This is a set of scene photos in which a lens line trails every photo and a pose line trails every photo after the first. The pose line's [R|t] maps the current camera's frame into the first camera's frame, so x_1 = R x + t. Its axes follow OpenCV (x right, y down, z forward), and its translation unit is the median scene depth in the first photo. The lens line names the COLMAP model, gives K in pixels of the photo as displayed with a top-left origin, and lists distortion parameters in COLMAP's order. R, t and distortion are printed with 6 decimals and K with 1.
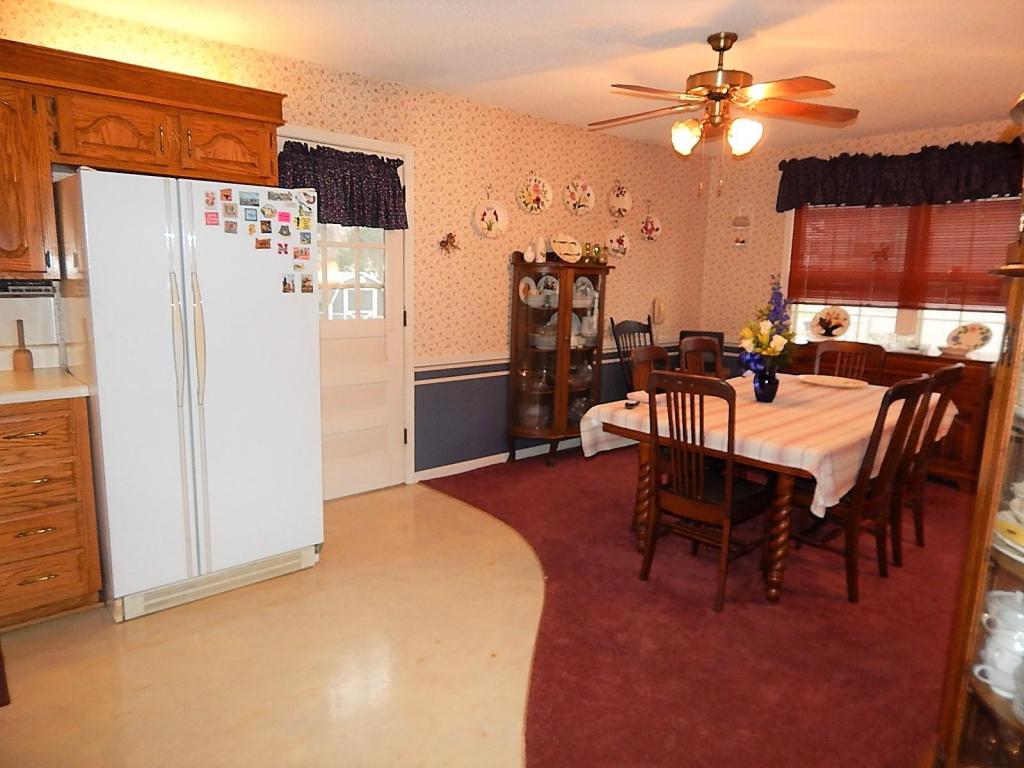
lens RADIAL K [[657.5, 0, 509.7], [0, 657.5, 373.2], [0, 0, 1]] dist [0.009460, 0.001211]
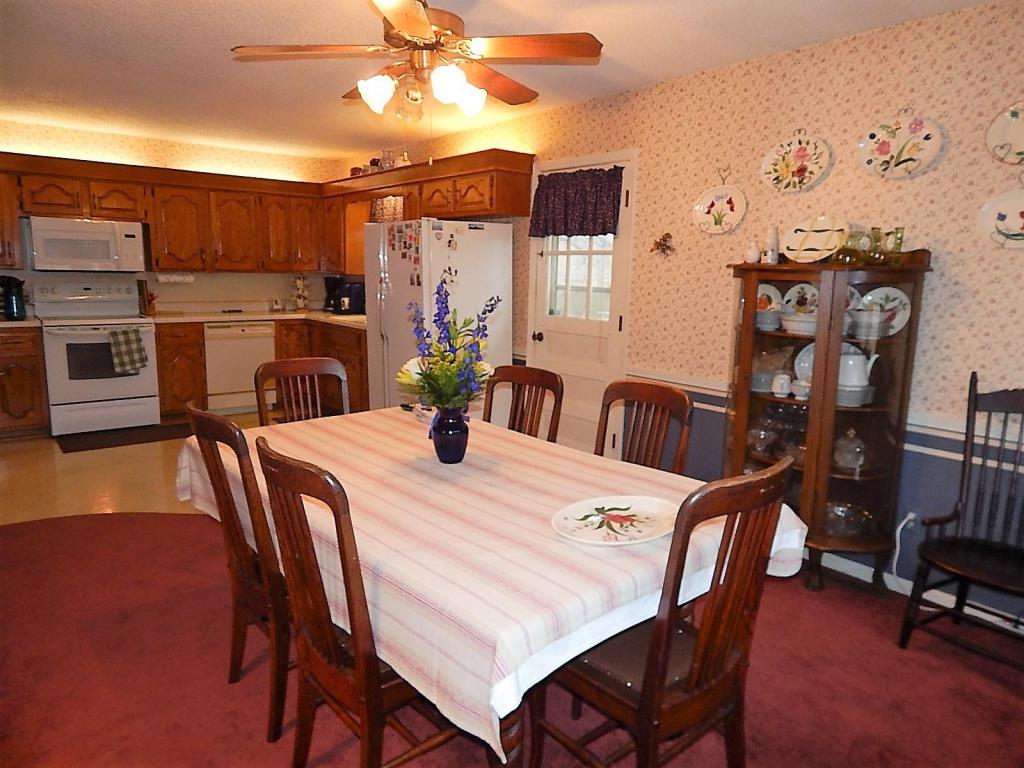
lens RADIAL K [[687.9, 0, 513.7], [0, 687.9, 381.2], [0, 0, 1]] dist [0.024834, -0.011671]
pose [[-0.036424, 0.138621, -0.989675, 1.339539], [-0.176498, 0.973872, 0.142903, -0.177522], [0.983627, 0.179881, -0.011006, 1.302563]]
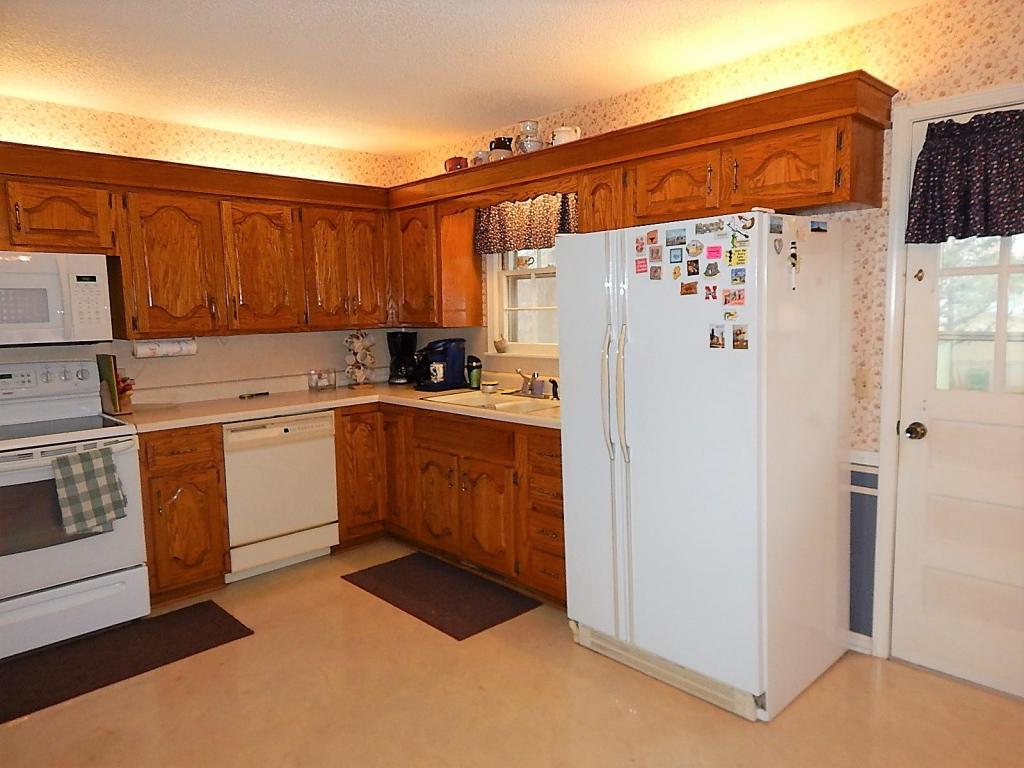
lens RADIAL K [[687.9, 0, 513.6], [0, 687.9, 381.9], [0, 0, 1]] dist [0.024834, -0.011671]
pose [[0.060526, 0.085453, -0.994502, 0.464901], [-0.131840, 0.988284, 0.076895, -0.114014], [0.989421, 0.126461, 0.071083, 0.709955]]
